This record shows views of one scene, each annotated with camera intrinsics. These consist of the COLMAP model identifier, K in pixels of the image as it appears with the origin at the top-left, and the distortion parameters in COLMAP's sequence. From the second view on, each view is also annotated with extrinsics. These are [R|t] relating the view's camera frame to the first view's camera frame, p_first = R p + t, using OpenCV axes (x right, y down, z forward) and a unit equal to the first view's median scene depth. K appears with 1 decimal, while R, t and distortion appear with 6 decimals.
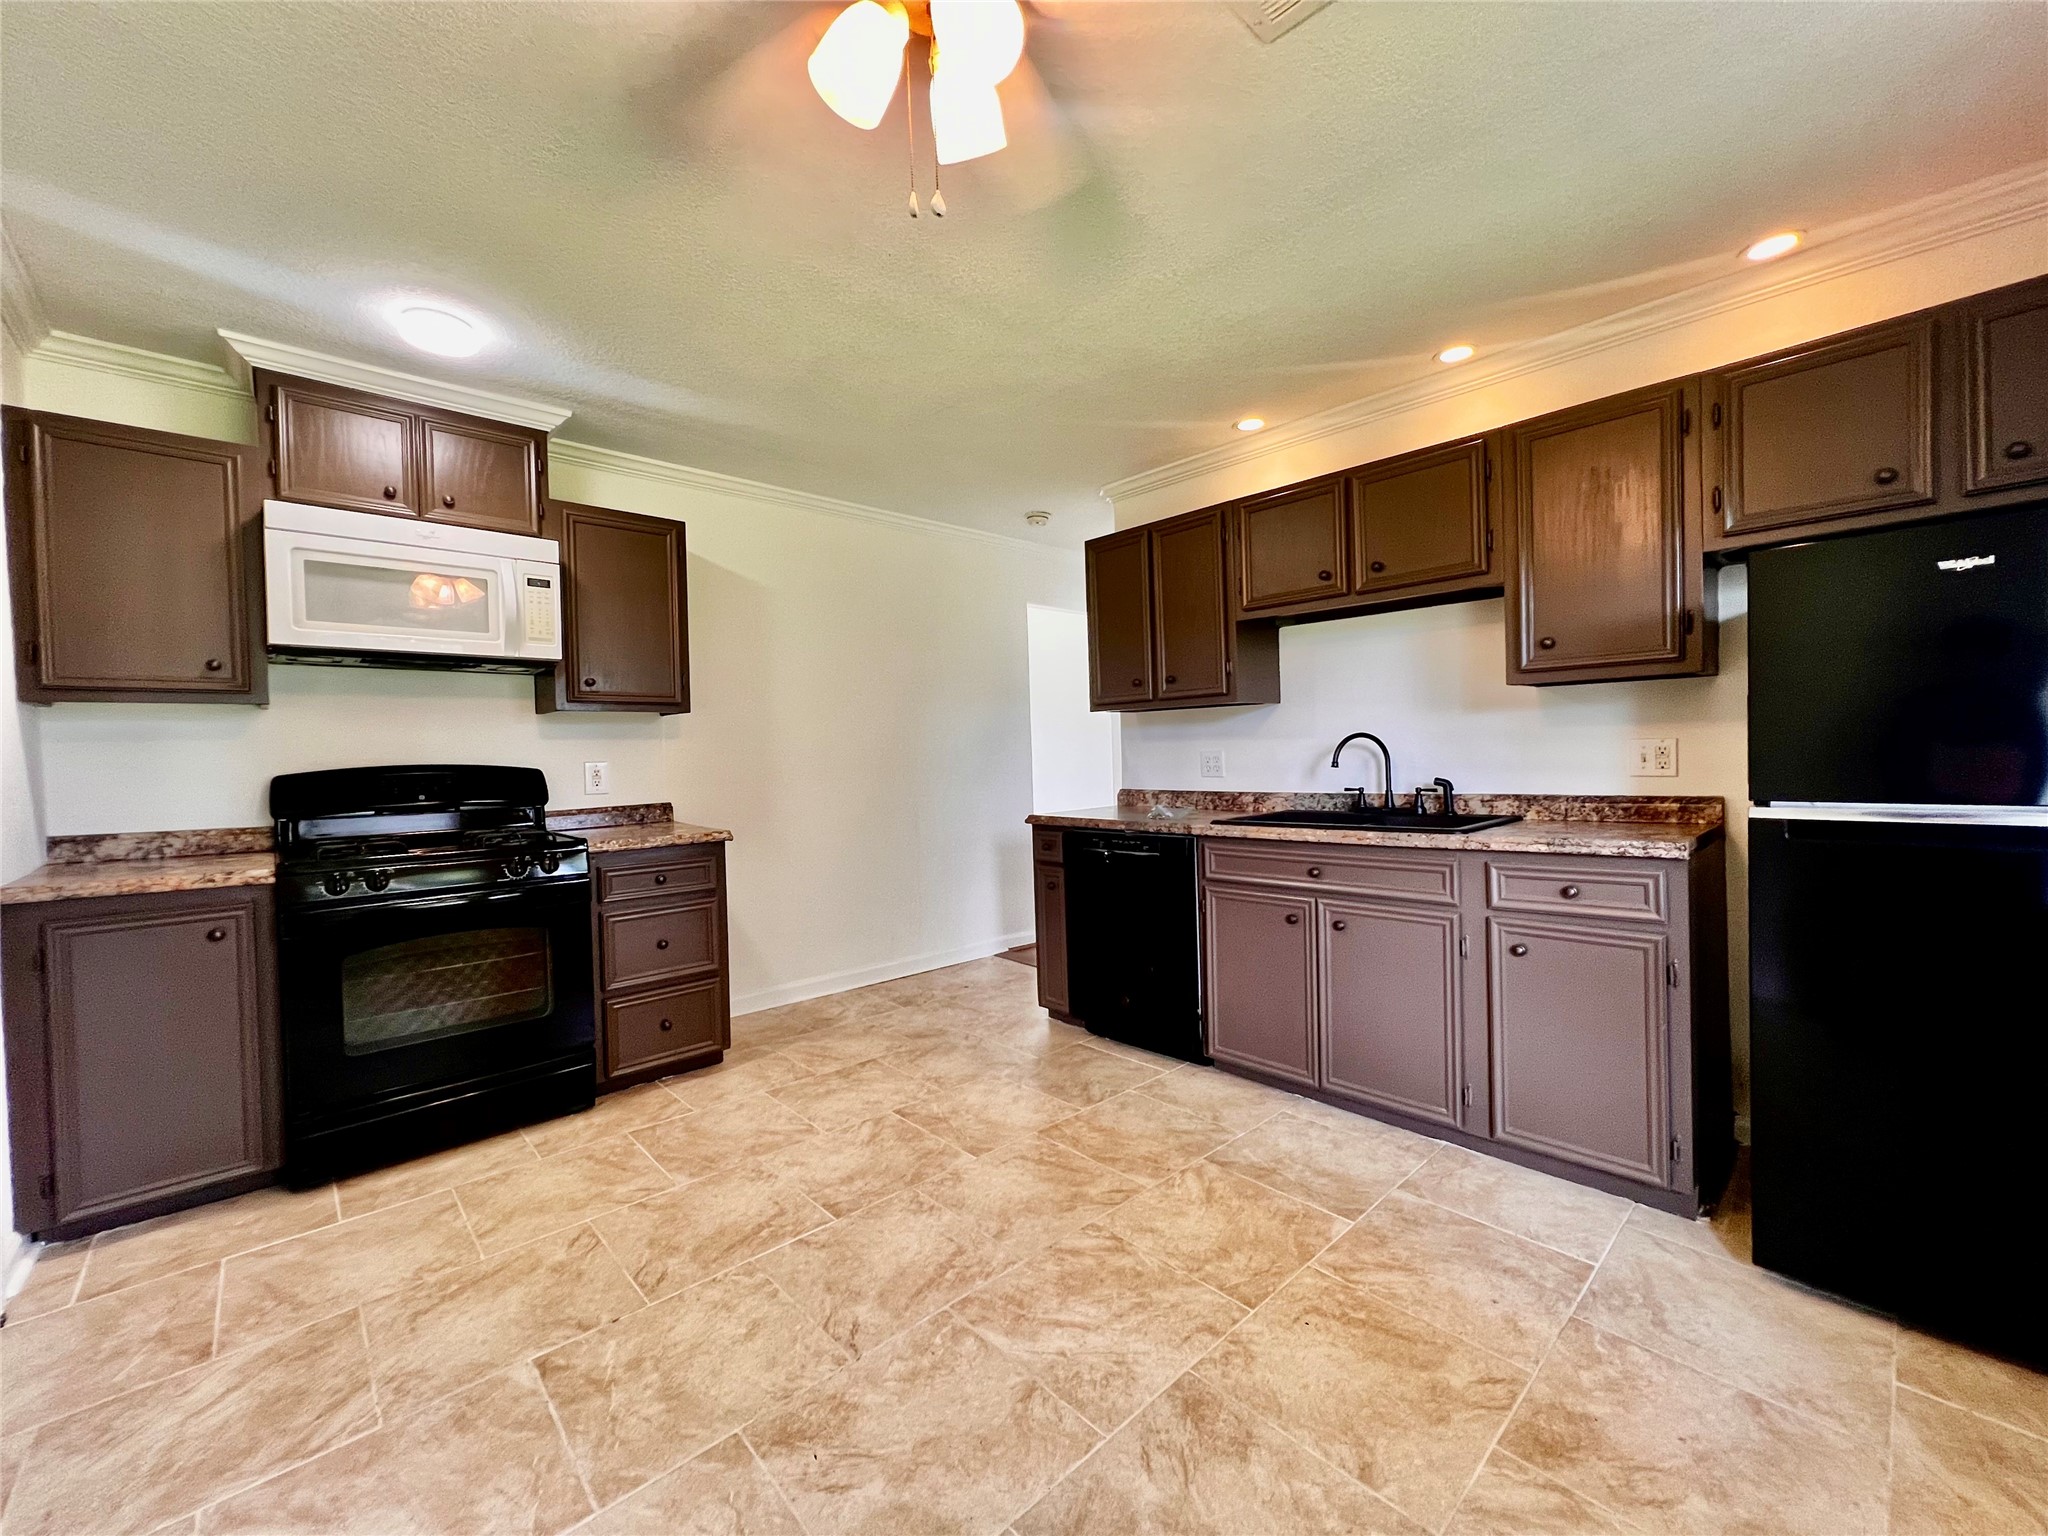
lens RADIAL K [[822.1, 0, 1019.7], [0, 822.1, 763.4], [0, 0, 1]] dist [-0.001631, 0.000910]
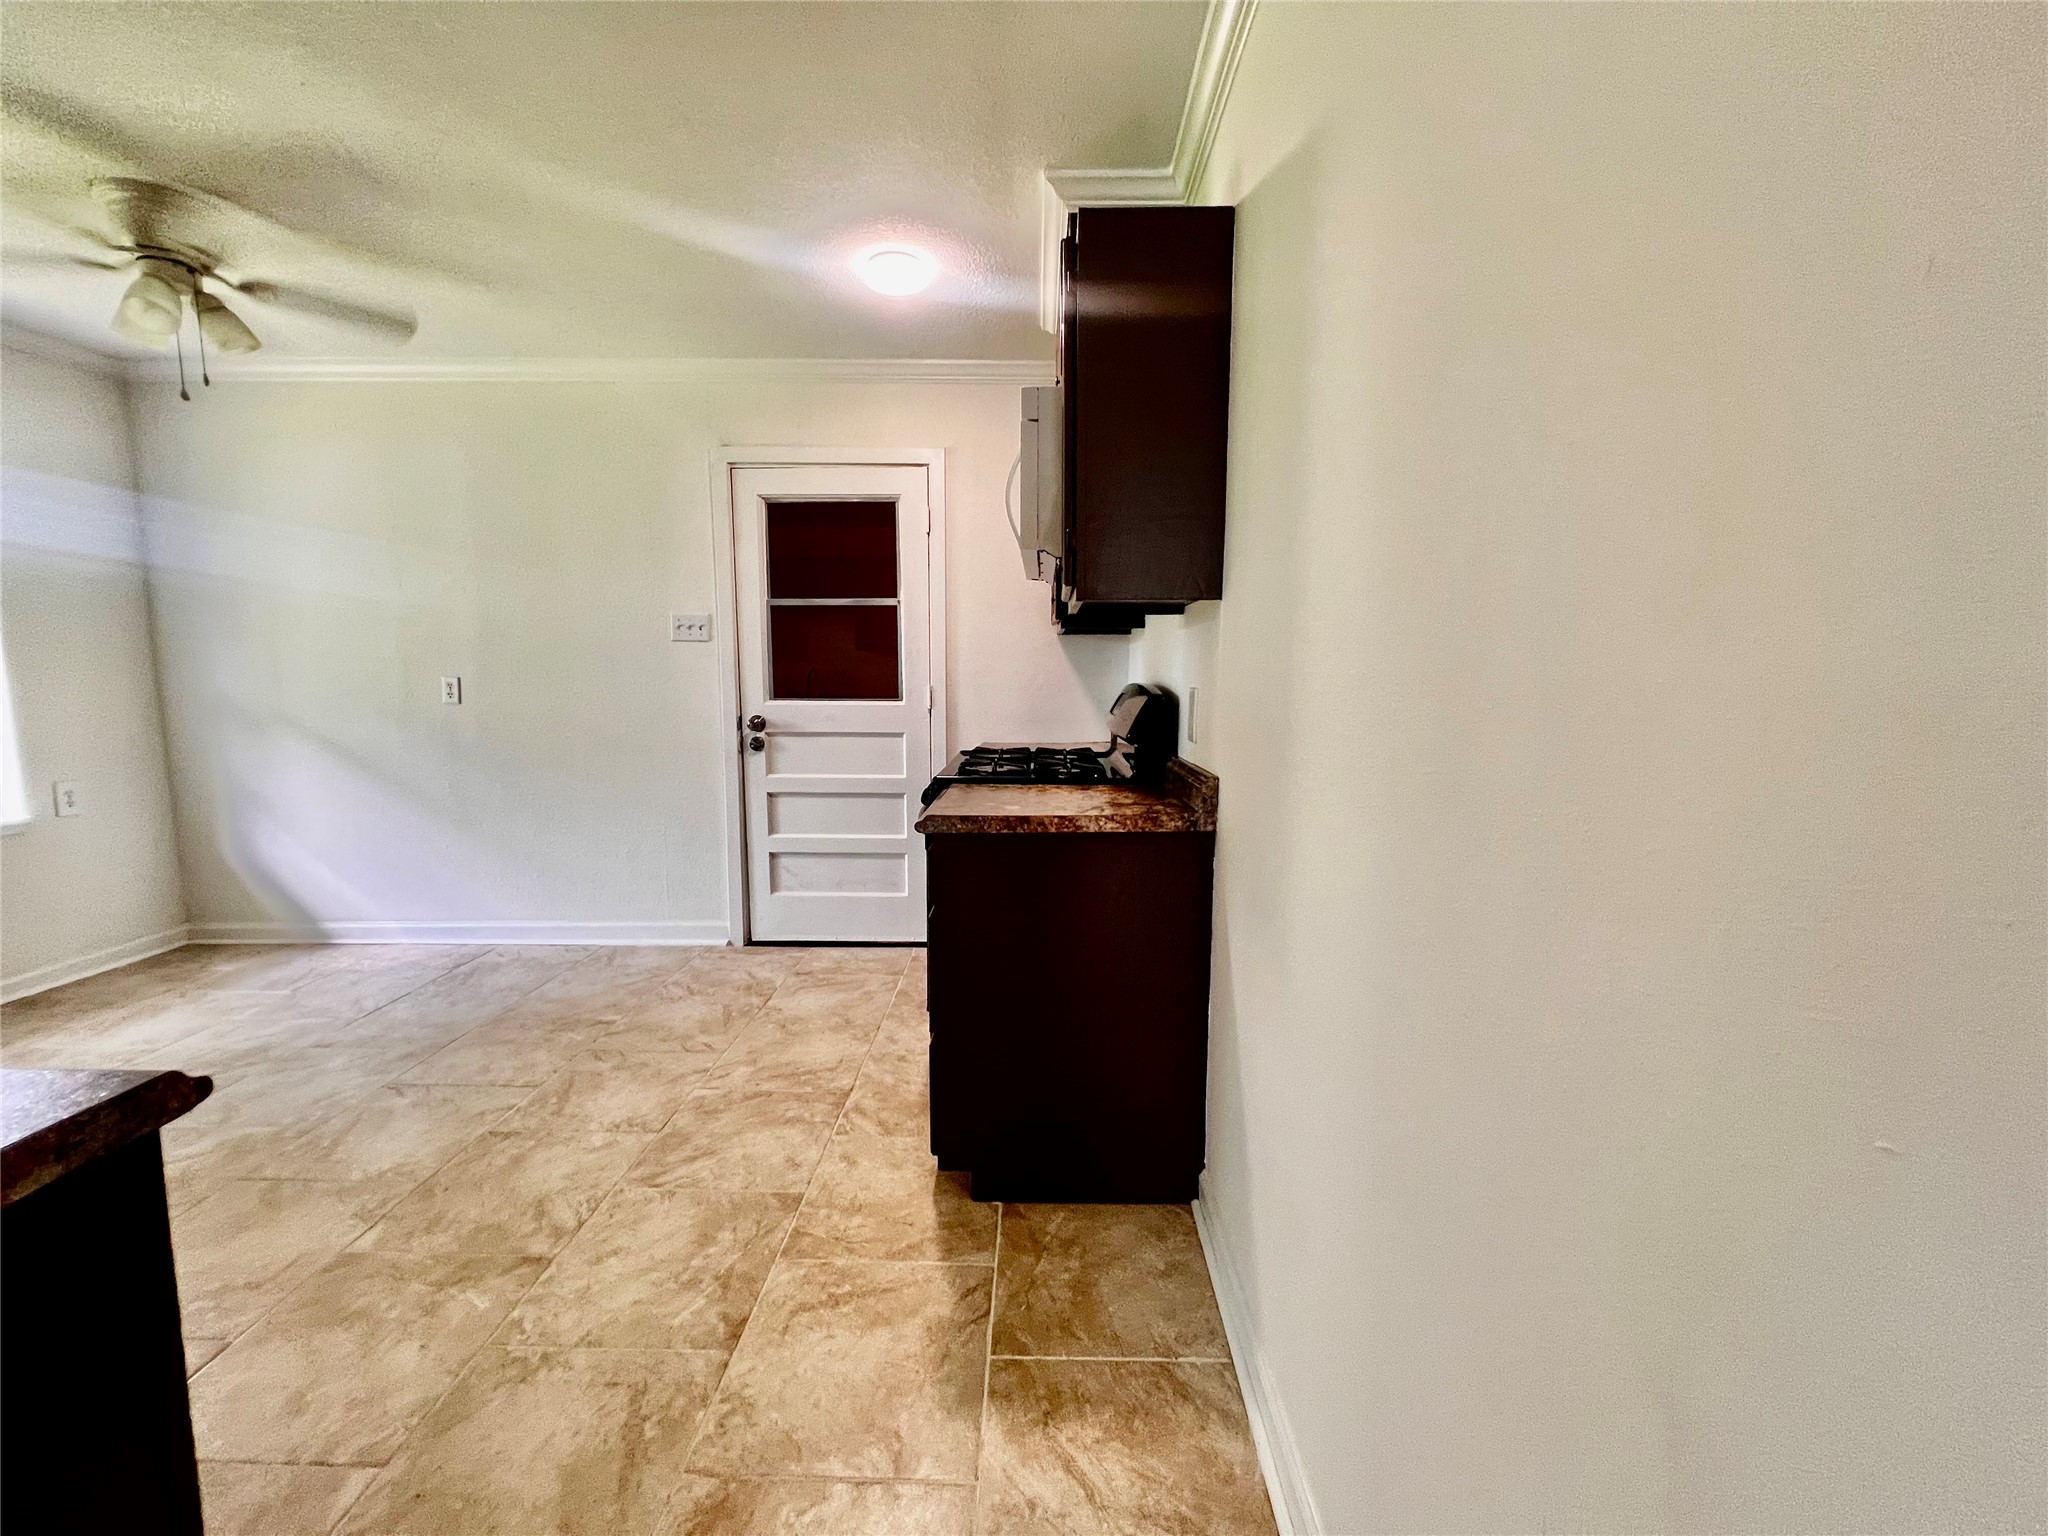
lens RADIAL K [[822.1, 0, 1028.1], [0, 822.1, 769.0], [0, 0, 1]] dist [-0.001631, 0.000910]
pose [[-0.687746, 0.102509, -0.718678, 0.009346], [0.000352, 0.990027, 0.140876, -0.040404], [0.725952, 0.096634, -0.680923, 1.903737]]
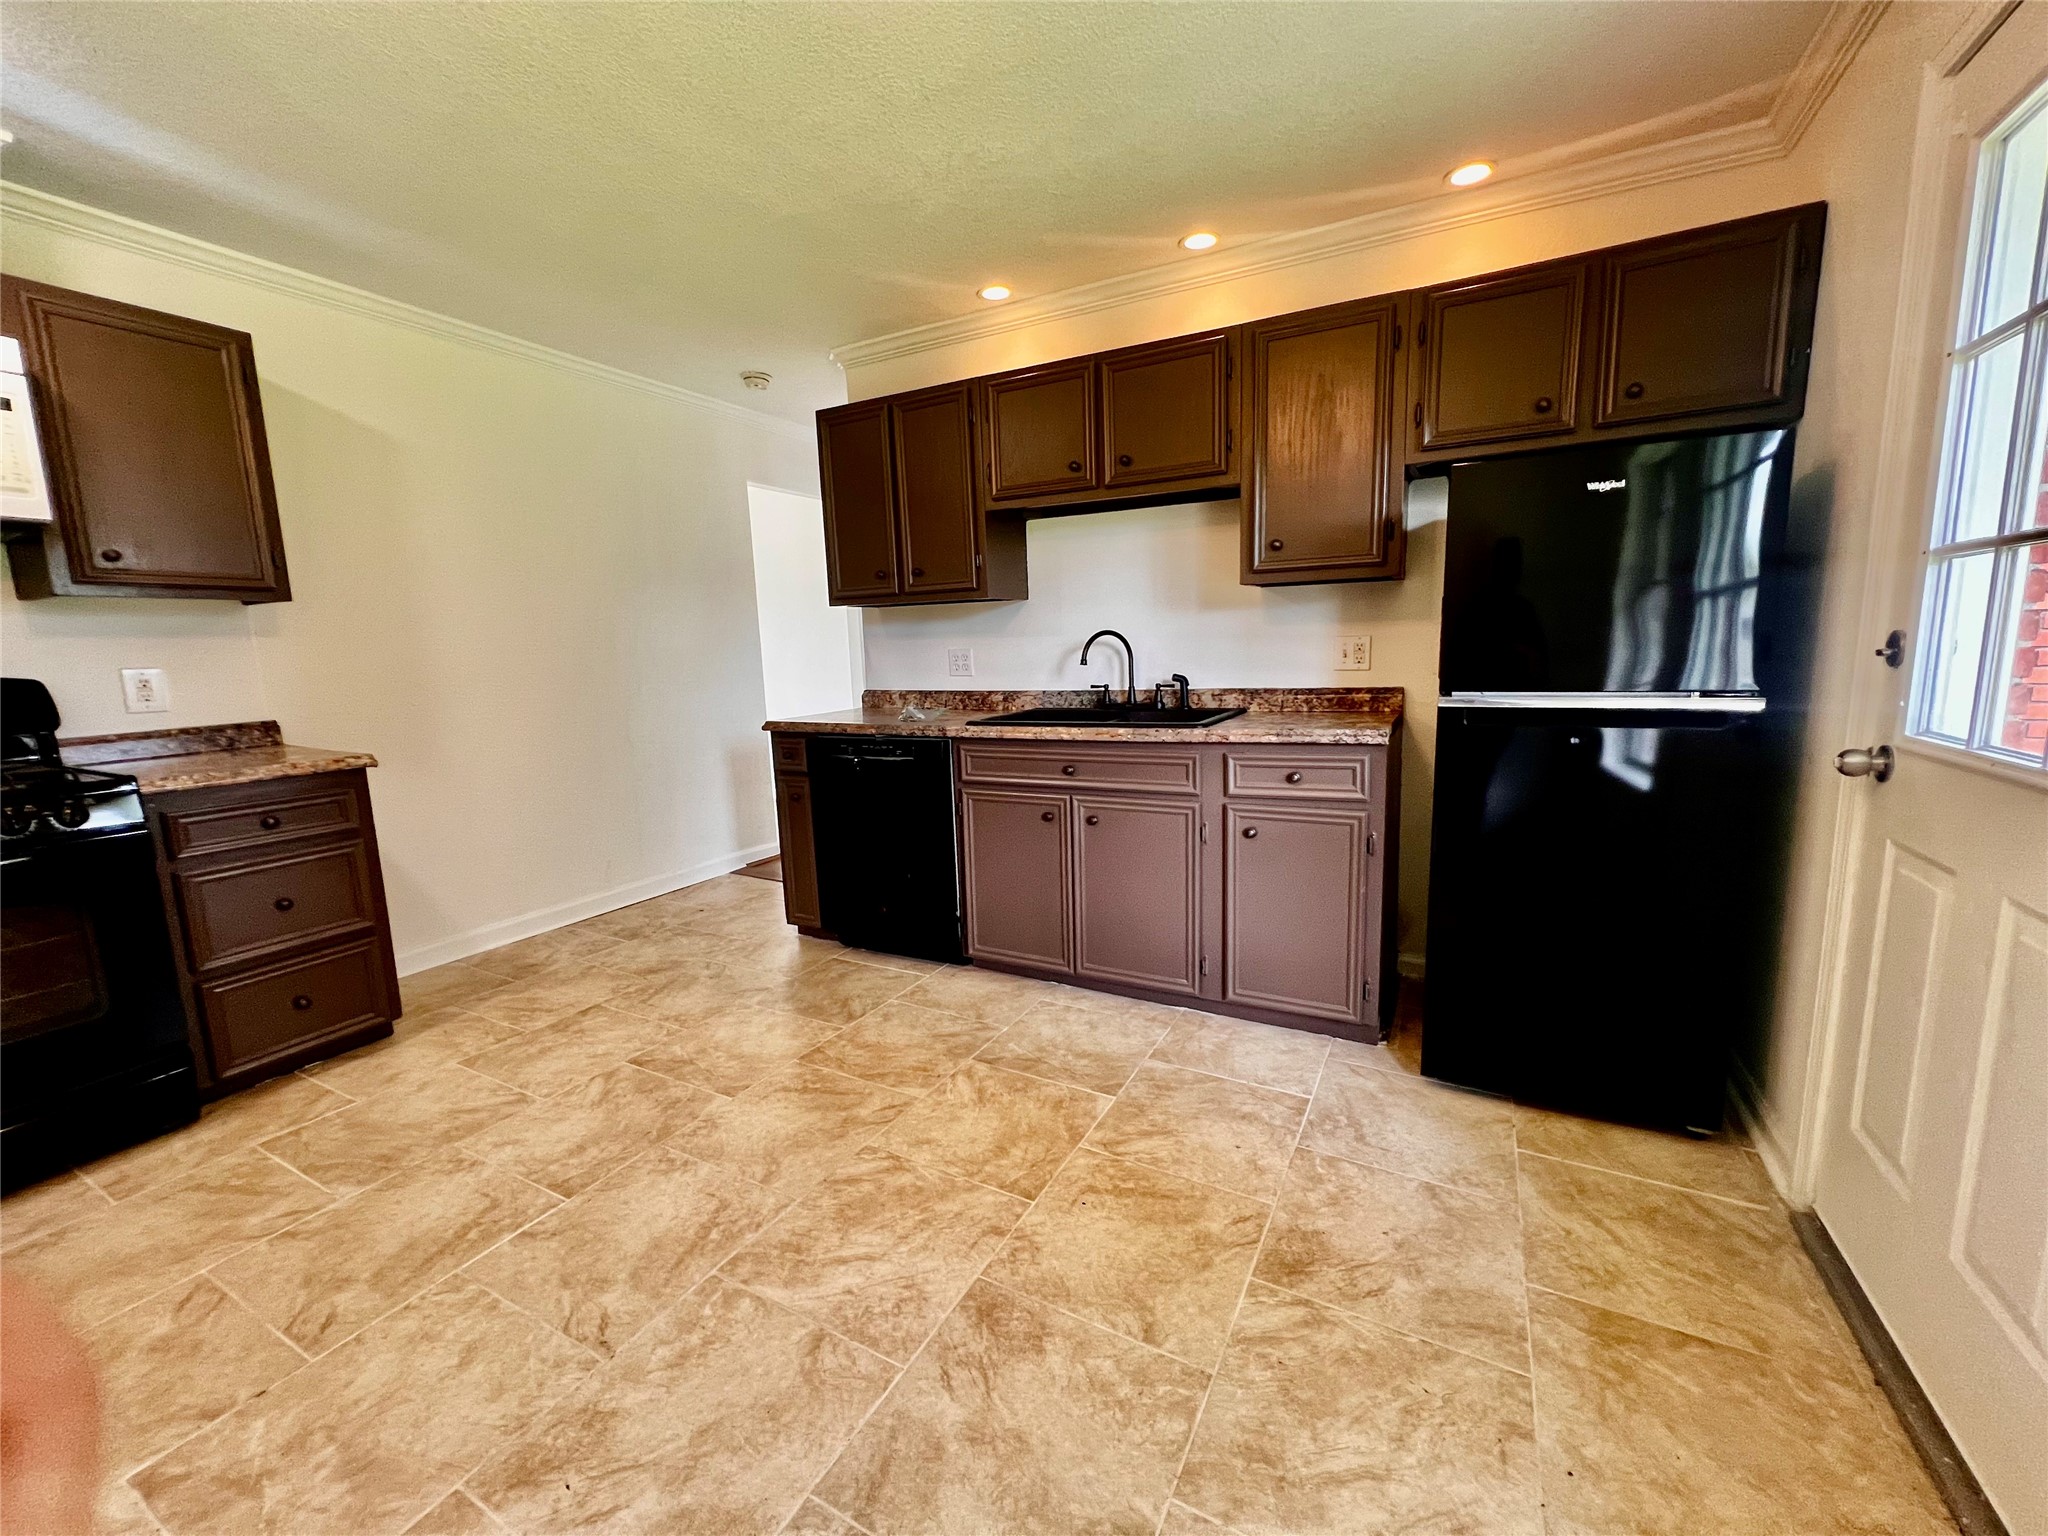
lens RADIAL K [[822.1, 0, 1022.2], [0, 822.1, 767.0], [0, 0, 1]] dist [-0.001631, 0.000910]
pose [[0.945959, -0.050671, 0.320304, -0.021614], [0.009339, 0.991564, 0.129280, -0.002656], [-0.324153, -0.119303, 0.938452, 0.078079]]
